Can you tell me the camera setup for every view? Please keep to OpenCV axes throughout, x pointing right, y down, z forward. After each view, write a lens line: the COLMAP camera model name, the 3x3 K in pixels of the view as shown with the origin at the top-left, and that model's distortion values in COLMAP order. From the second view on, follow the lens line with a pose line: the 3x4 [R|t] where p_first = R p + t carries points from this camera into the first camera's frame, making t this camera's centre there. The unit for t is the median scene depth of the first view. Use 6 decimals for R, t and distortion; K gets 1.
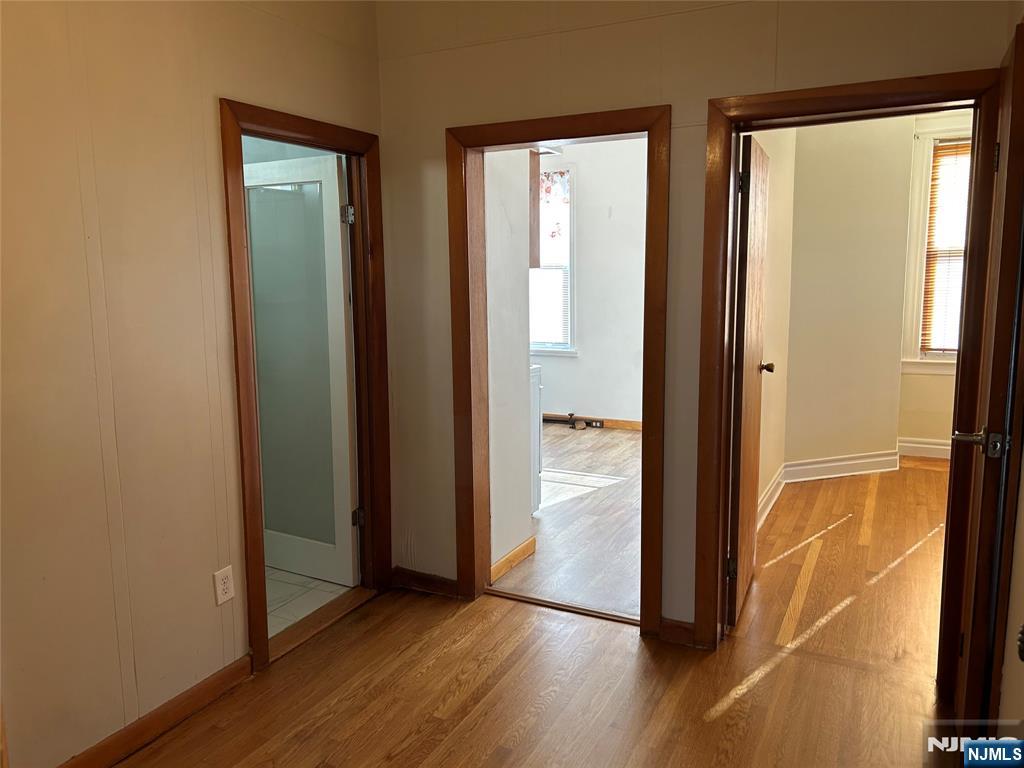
lens RADIAL K [[742.7, 0, 519.9], [0, 742.7, 360.5], [0, 0, 1]] dist [0.056969, -0.083216]
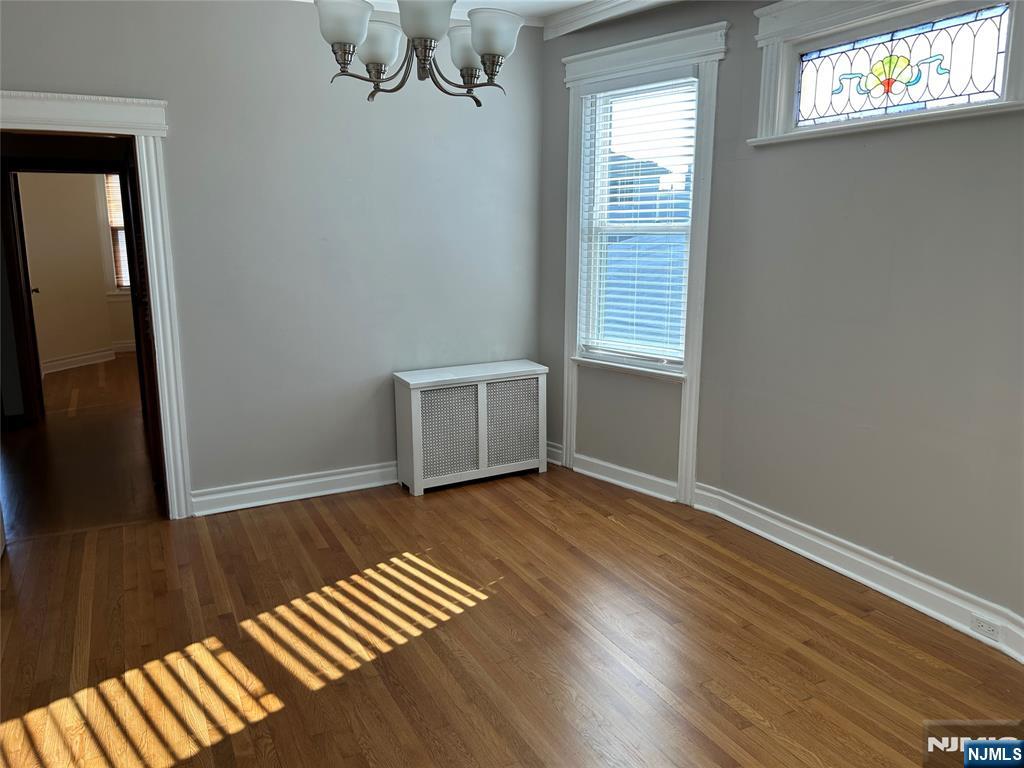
lens RADIAL K [[742.7, 0, 519.9], [0, 742.7, 360.5], [0, 0, 1]] dist [0.056969, -0.083216]
pose [[0.559735, -0.133386, 0.817866, -0.430469], [0.115533, 0.989882, 0.082371, 0.131195], [-0.820578, 0.048385, 0.569483, -0.833490]]
